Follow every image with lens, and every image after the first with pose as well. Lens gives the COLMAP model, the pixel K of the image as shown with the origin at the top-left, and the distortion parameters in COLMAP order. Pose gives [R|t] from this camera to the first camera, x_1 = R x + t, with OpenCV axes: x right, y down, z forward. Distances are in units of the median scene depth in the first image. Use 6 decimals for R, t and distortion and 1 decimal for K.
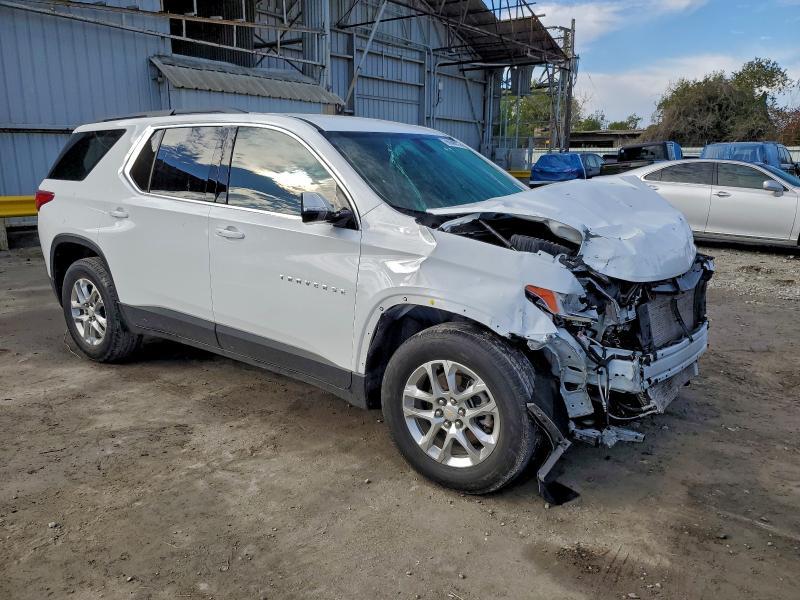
lens RADIAL K [[622.8, 0, 399.9], [0, 622.8, 299.3], [0, 0, 1]] dist [0.004037, -0.004158]
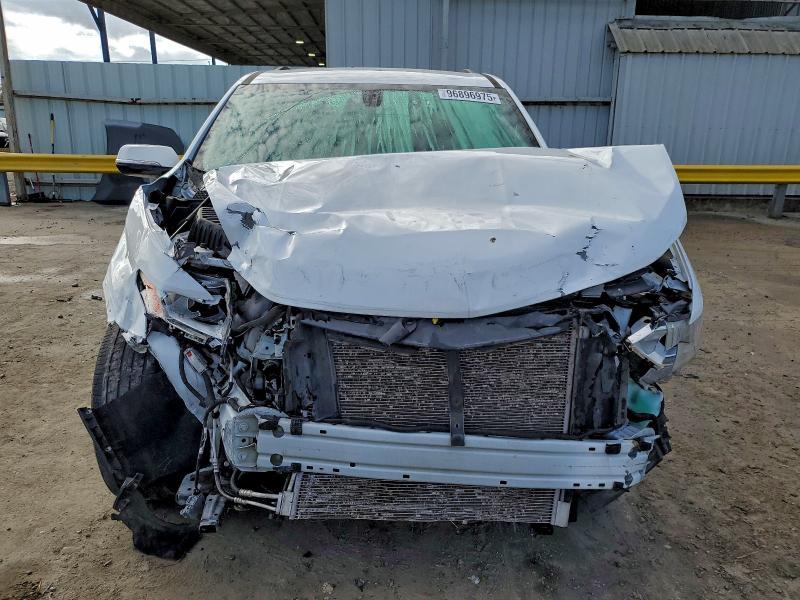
lens RADIAL K [[622.8, 0, 400.2], [0, 622.8, 301.4], [0, 0, 1]] dist [0.004037, -0.004158]
pose [[0.615589, 0.211743, -0.759088, 0.223877], [-0.180374, 0.975515, 0.125838, -0.031419], [0.767147, 0.059455, 0.638710, 0.163627]]
